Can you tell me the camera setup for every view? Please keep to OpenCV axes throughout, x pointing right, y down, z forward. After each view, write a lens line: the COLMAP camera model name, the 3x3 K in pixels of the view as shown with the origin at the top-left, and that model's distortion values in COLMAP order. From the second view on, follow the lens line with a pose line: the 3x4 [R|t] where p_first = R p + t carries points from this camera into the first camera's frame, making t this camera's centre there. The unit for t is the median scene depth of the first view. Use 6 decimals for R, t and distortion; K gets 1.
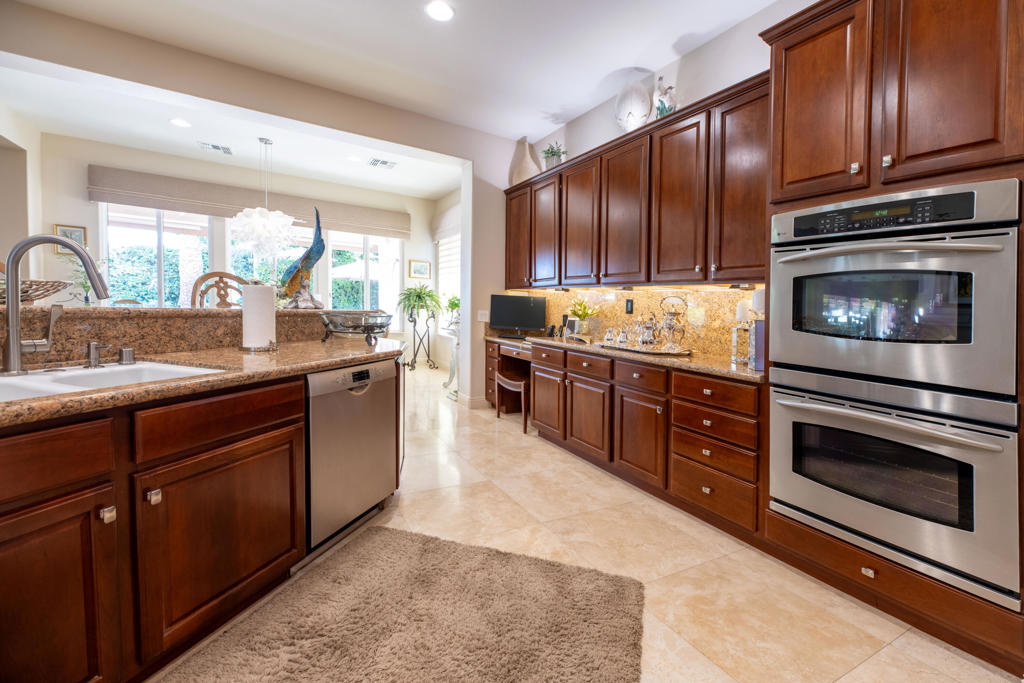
lens RADIAL K [[422.8, 0, 508.8], [0, 422.8, 347.1], [0, 0, 1]] dist [-0.002972, -0.001467]
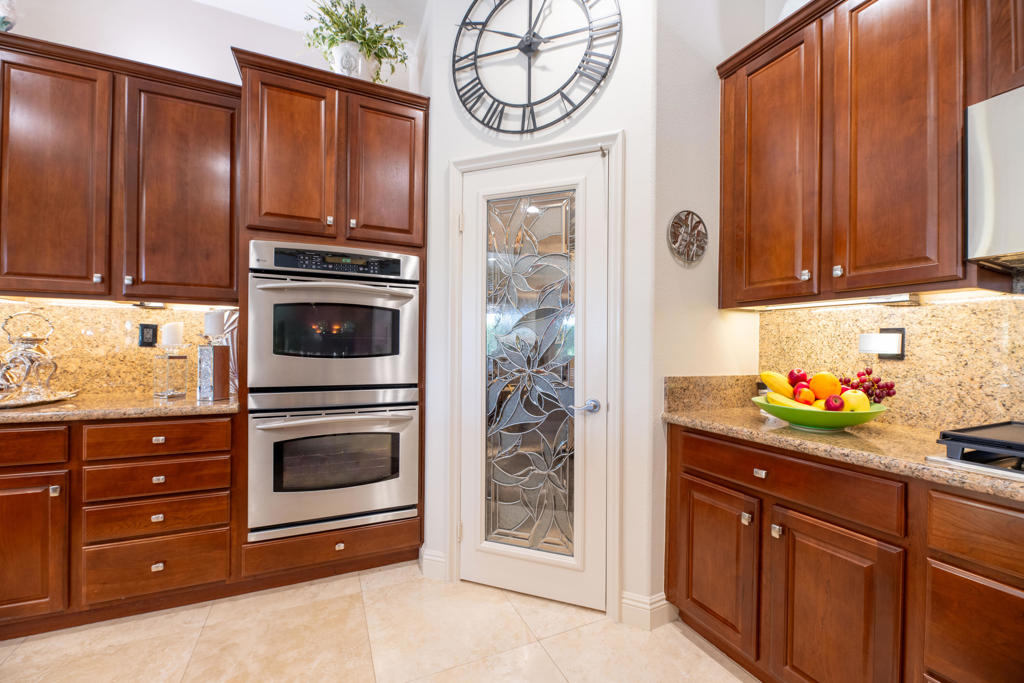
lens RADIAL K [[422.8, 0, 527.2], [0, 422.8, 331.8], [0, 0, 1]] dist [-0.002972, -0.001467]
pose [[0.079174, -0.011884, 0.996790, -0.293285], [0.086826, 0.996211, 0.004980, -0.043339], [-0.993072, 0.086153, 0.079906, 0.276574]]
